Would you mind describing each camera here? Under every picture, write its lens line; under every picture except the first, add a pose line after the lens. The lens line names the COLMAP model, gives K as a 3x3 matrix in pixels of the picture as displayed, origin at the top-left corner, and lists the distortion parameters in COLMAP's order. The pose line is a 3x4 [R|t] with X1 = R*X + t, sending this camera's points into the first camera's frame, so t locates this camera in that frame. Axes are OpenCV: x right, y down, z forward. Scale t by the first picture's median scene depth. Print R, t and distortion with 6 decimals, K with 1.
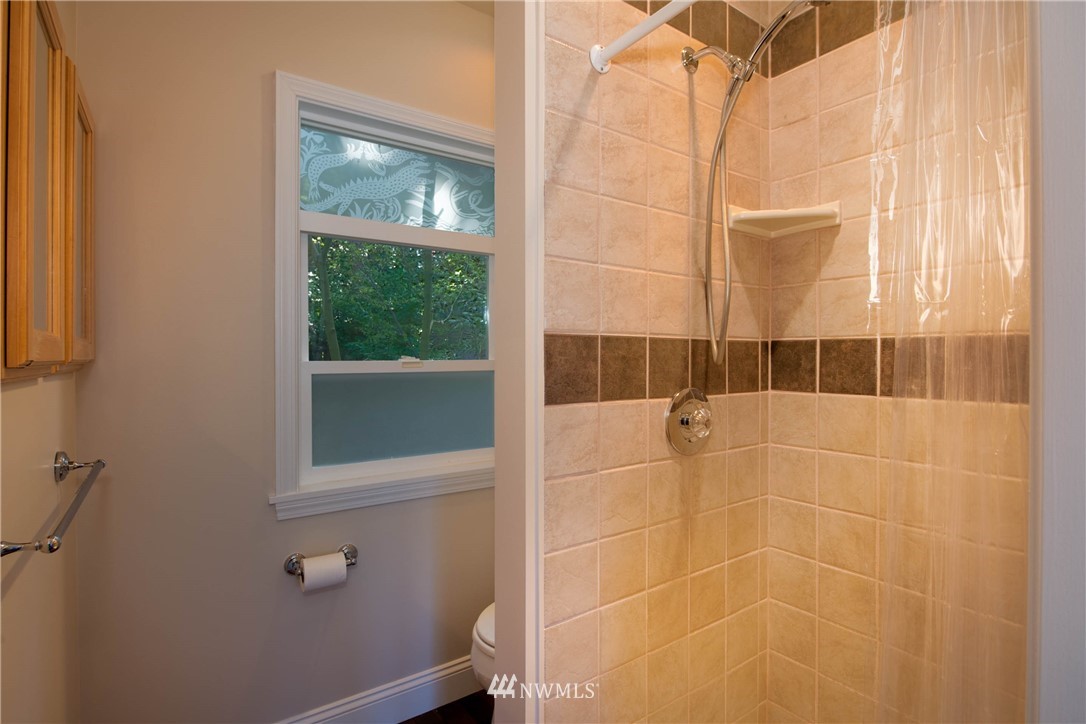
lens RADIAL K [[542.4, 0, 535.8], [0, 542.4, 363.1], [0, 0, 1]] dist [-0.000376, 0.000888]
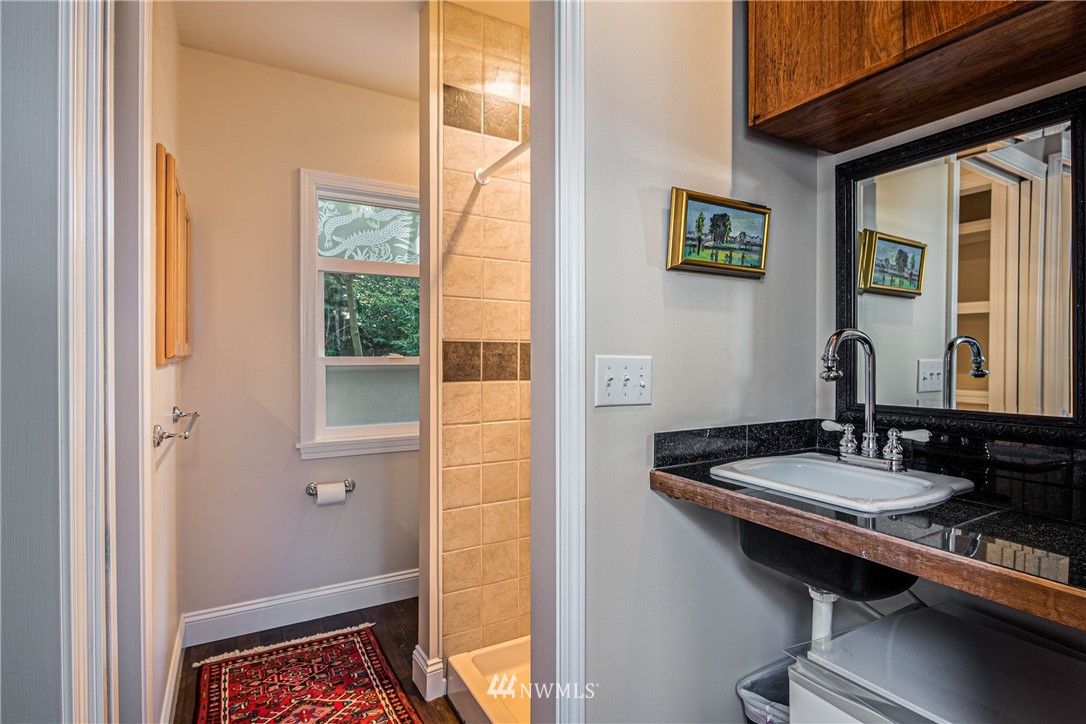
lens RADIAL K [[542.4, 0, 552.7], [0, 542.4, 361.0], [0, 0, 1]] dist [-0.000376, 0.000888]
pose [[0.998095, 0.001598, -0.061678, 0.425067], [-0.001610, 0.999999, -0.000139, 0.008600], [0.061678, 0.000238, 0.998096, -0.634852]]
